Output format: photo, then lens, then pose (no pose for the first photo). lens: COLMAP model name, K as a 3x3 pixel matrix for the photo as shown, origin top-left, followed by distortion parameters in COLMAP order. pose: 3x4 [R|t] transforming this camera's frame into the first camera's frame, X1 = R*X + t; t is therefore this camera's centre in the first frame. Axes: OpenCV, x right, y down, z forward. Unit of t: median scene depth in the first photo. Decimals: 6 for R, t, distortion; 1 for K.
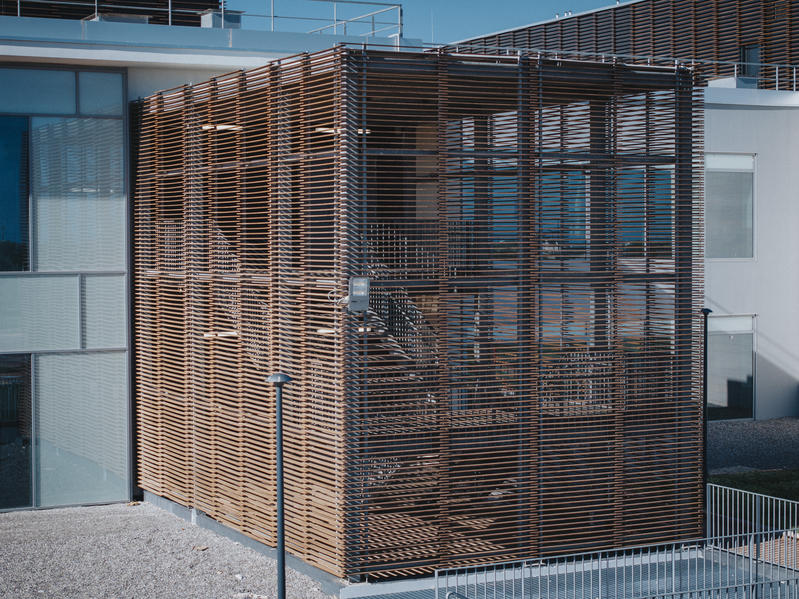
lens RADIAL K [[1610.9, 0, 399.6], [0, 1610.9, 299.2], [0, 0, 1]] dist [0.004001, 0.000000]
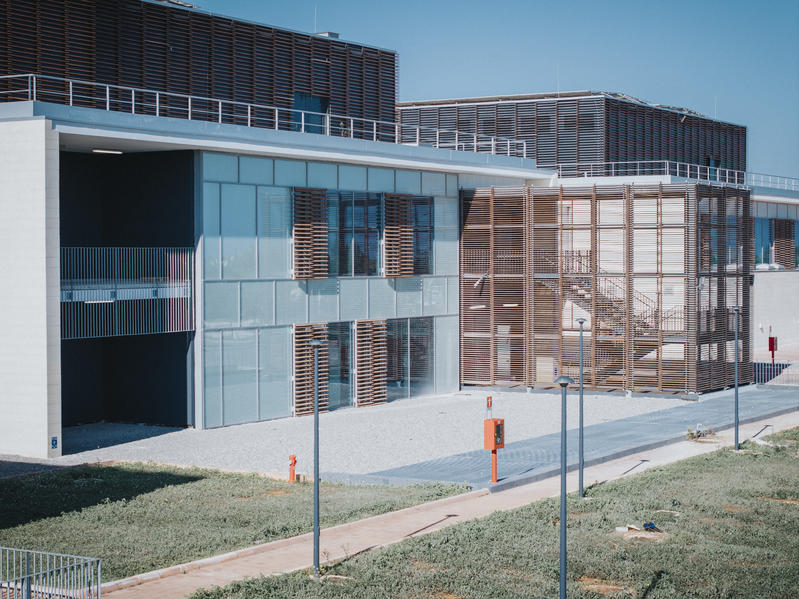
lens RADIAL K [[1610.9, 0, 399.1], [0, 1610.9, 295.1], [0, 0, 1]] dist [0.004001, 0.000000]
pose [[0.846373, -0.012662, 0.532440, -1.292739], [0.021761, 0.999705, -0.010817, 0.027645], [-0.532145, 0.020741, 0.846399, -0.646200]]
